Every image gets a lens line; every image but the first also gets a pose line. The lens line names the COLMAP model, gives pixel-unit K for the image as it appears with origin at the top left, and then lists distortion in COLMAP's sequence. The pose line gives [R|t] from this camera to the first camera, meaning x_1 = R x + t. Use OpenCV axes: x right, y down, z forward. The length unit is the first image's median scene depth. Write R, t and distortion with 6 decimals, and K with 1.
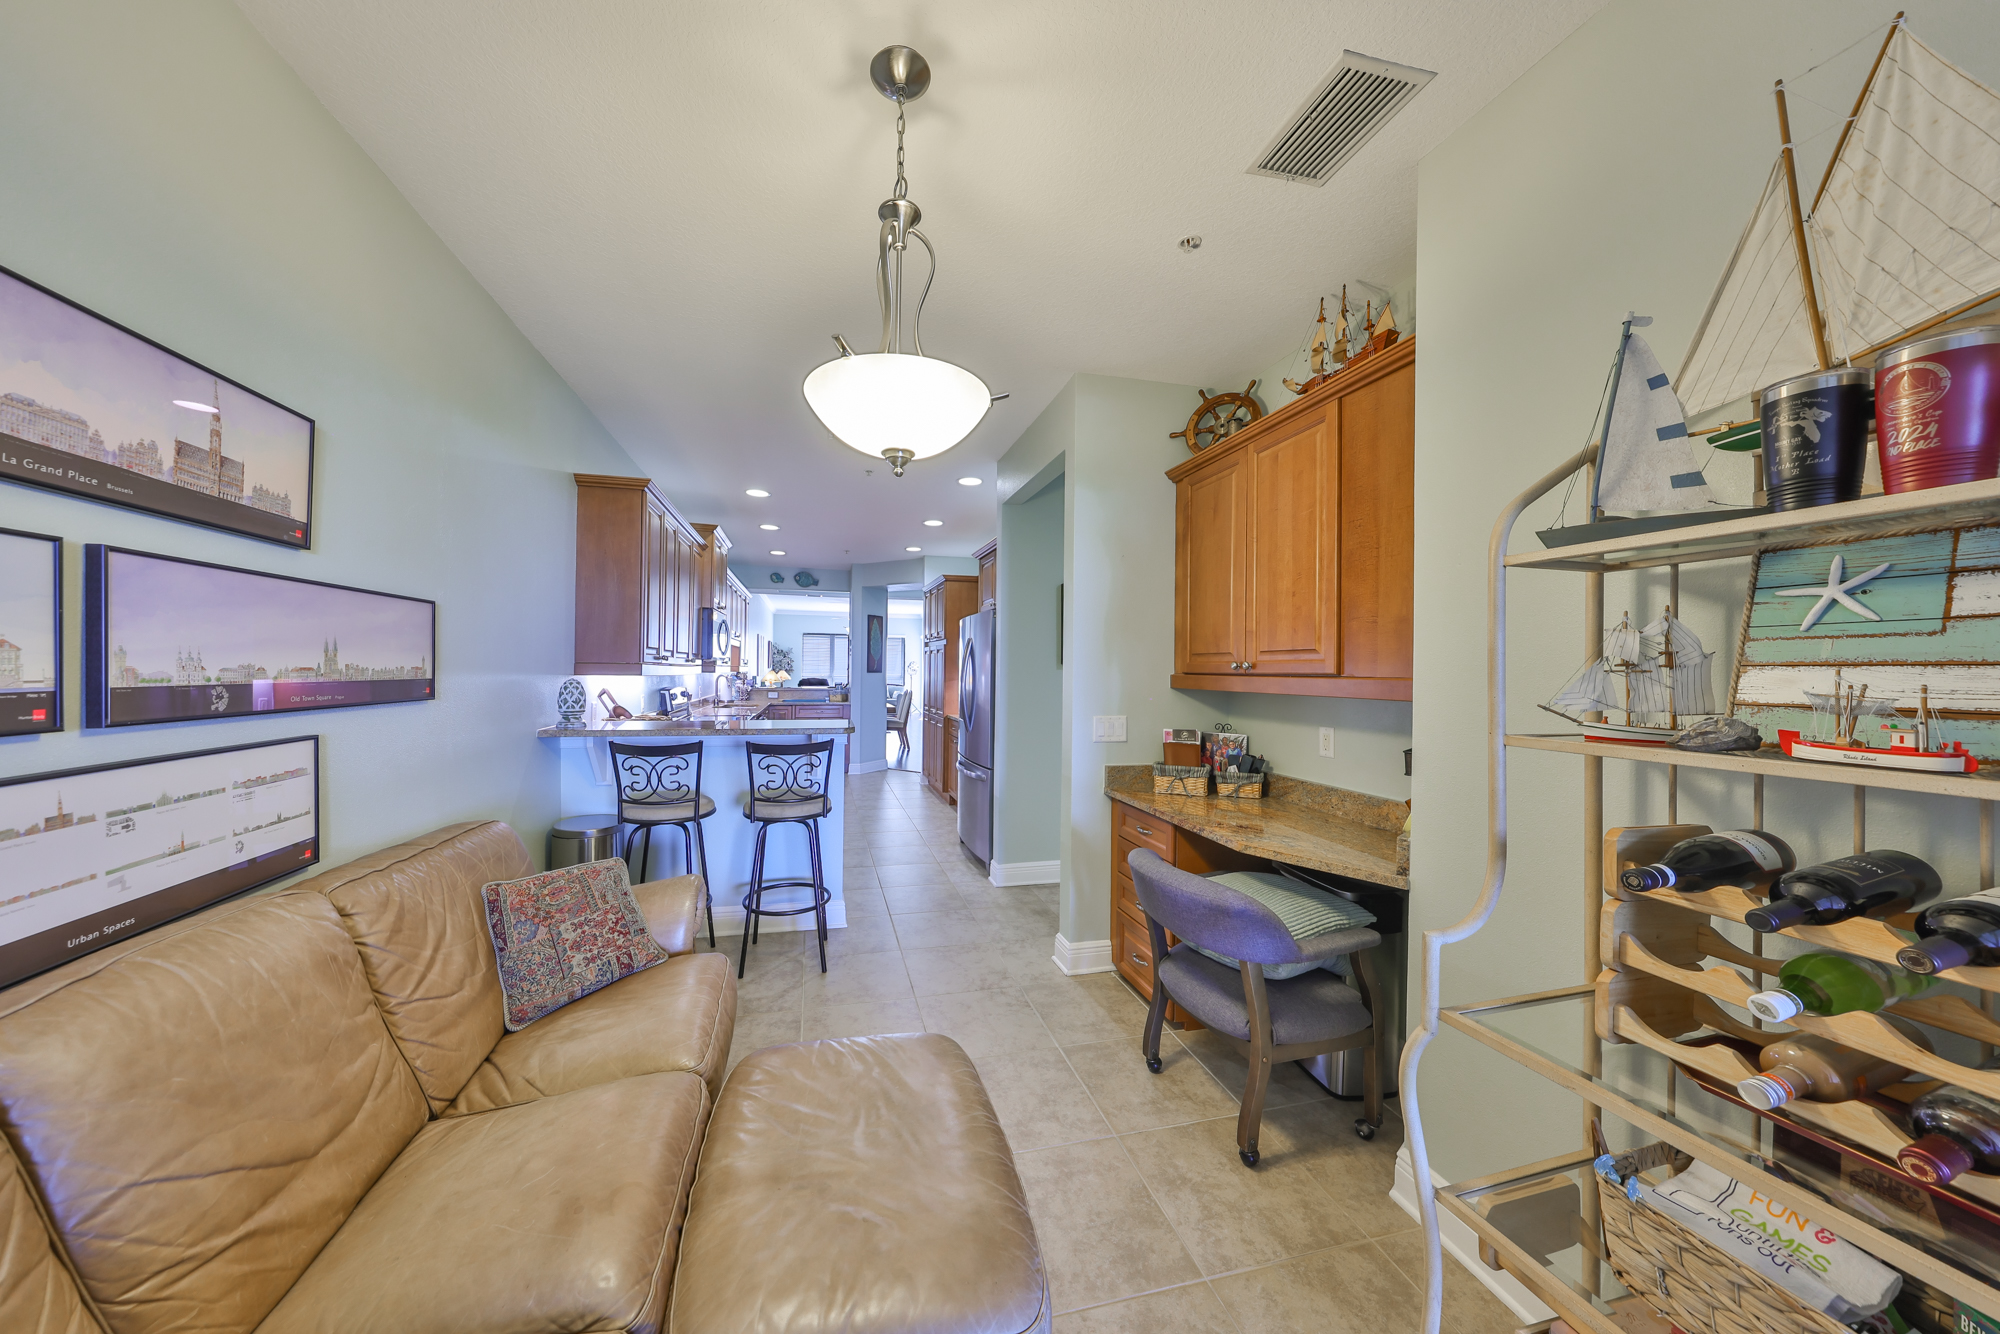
lens RADIAL K [[627.3, 0, 991.3], [0, 627.3, 668.5], [0, 0, 1]] dist [0.005297, -0.000156]
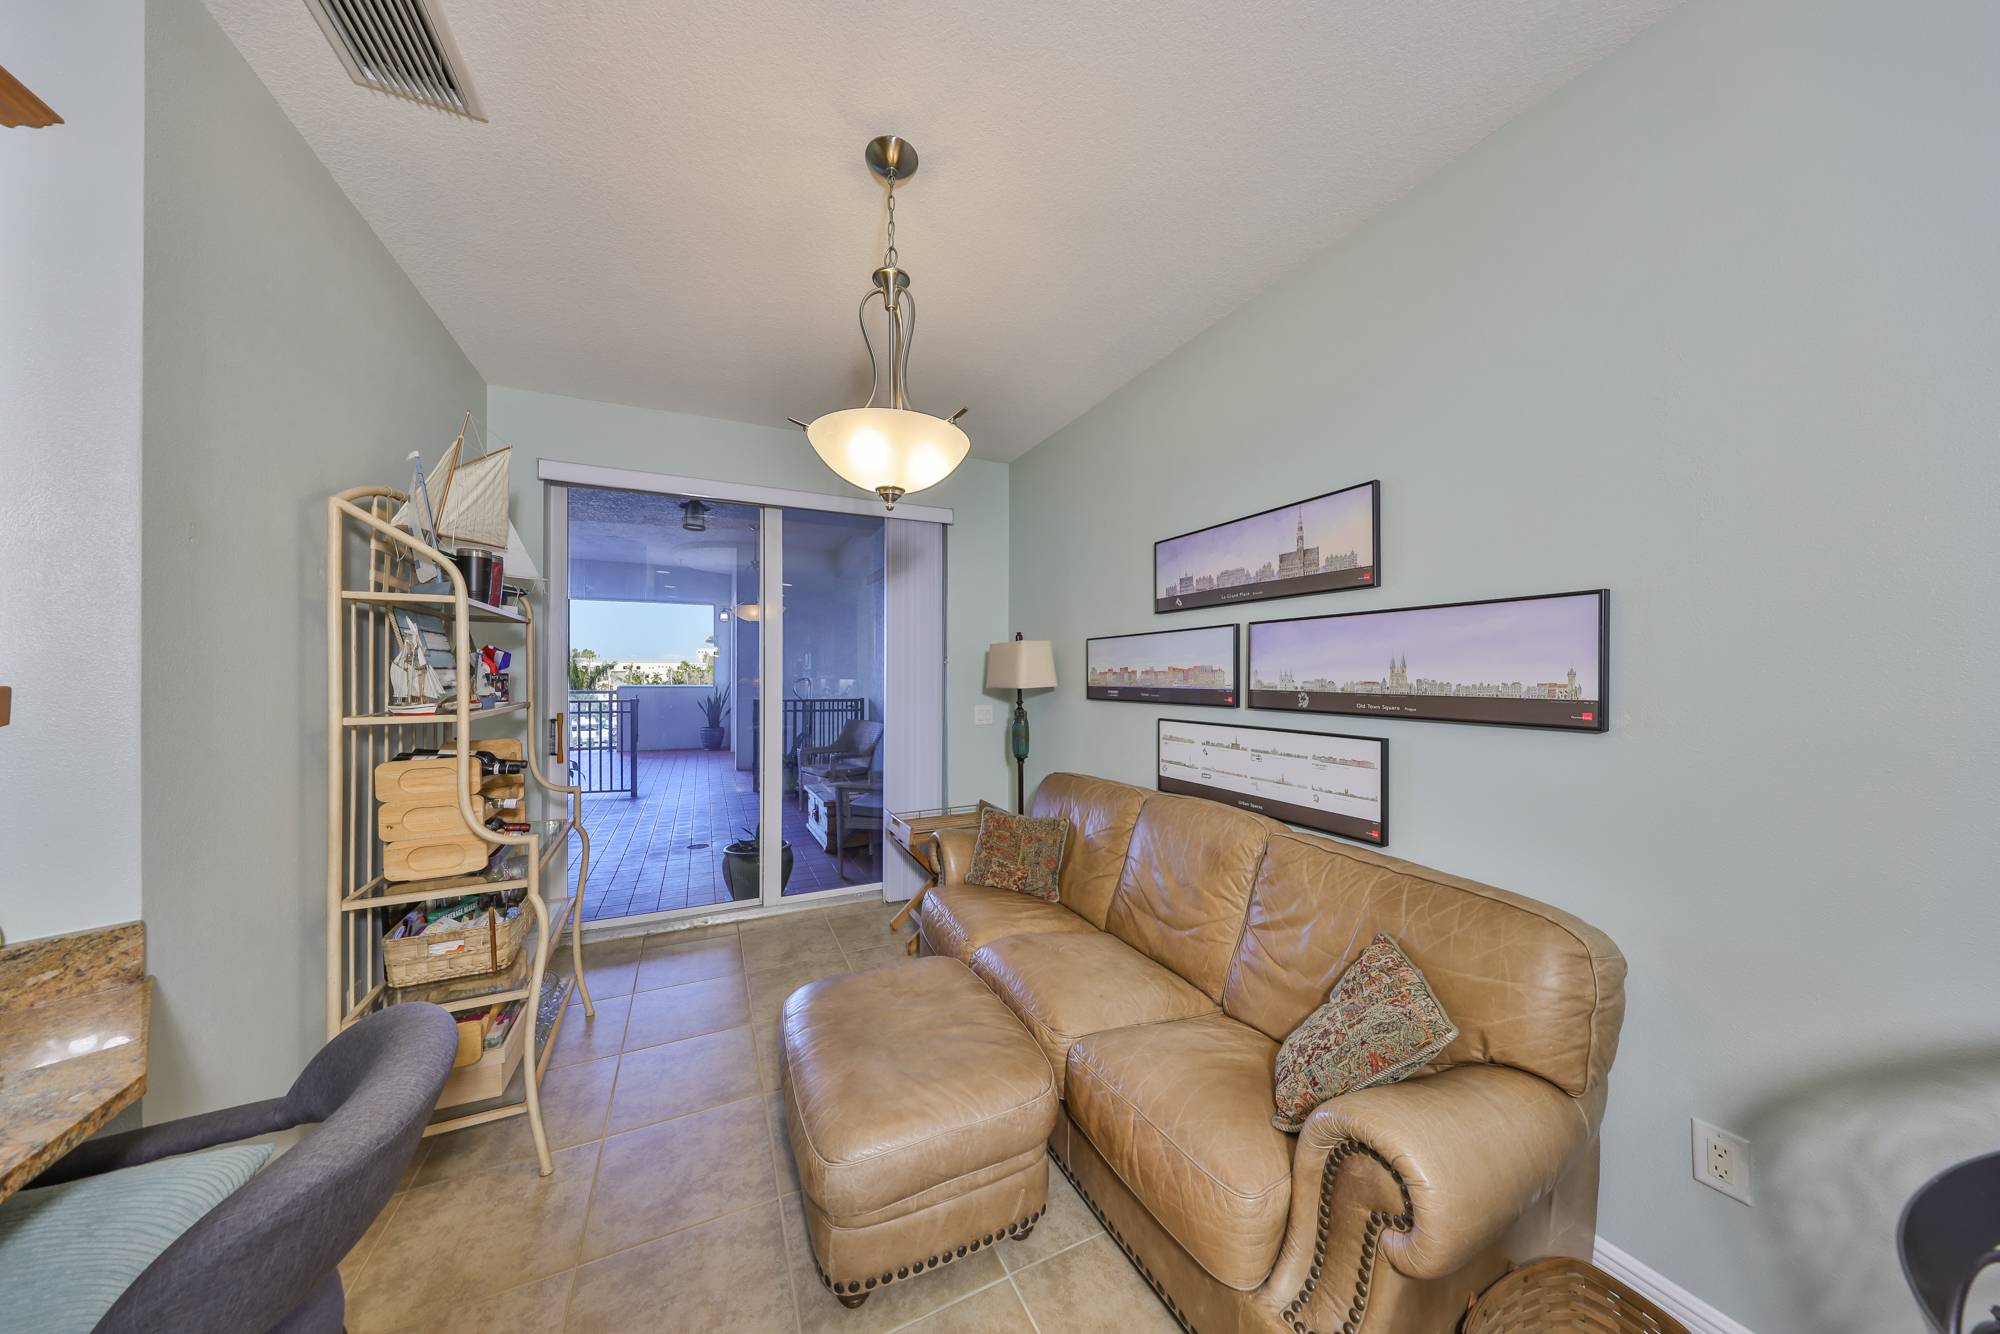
lens RADIAL K [[627.3, 0, 1000.2], [0, 627.3, 669.0], [0, 0, 1]] dist [0.005297, -0.000156]
pose [[-0.983930, -0.008071, -0.178370, -0.154536], [-0.007008, 0.999954, -0.006584, -0.014417], [0.178414, -0.005229, -0.983942, 2.239691]]
